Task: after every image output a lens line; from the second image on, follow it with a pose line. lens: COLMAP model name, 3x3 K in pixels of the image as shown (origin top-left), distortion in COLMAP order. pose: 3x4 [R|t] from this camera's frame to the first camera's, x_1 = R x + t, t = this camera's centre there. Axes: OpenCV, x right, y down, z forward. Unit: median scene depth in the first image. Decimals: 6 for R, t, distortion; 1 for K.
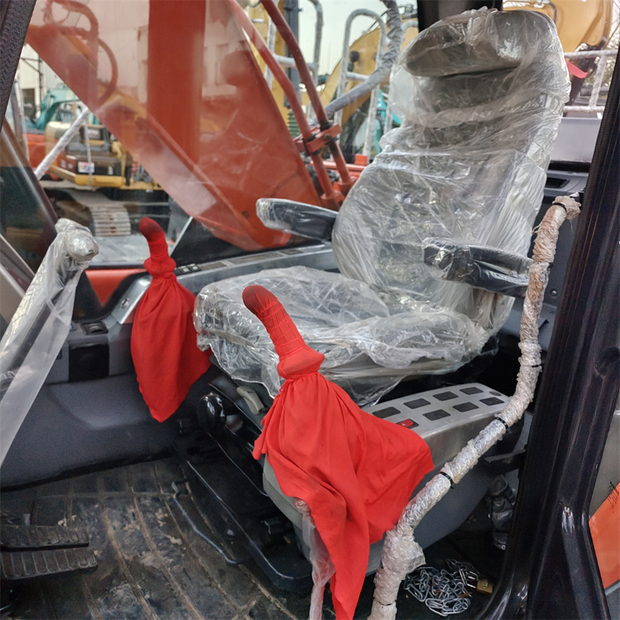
lens RADIAL K [[564.1, 0, 309.8], [0, 564.1, 305.4], [0, 0, 1]] dist [0.038267, -0.000715]
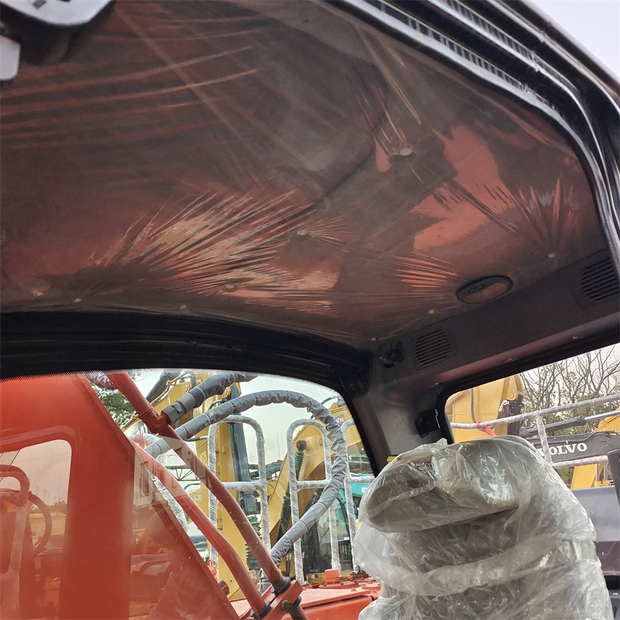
lens RADIAL K [[564.1, 0, 309.8], [0, 564.1, 305.4], [0, 0, 1]] dist [0.038267, -0.000715]
pose [[0.980205, -0.153680, 0.124820, 0.014700], [0.197867, 0.782052, -0.590969, -0.078172], [-0.006795, 0.603968, 0.796979, 0.078716]]
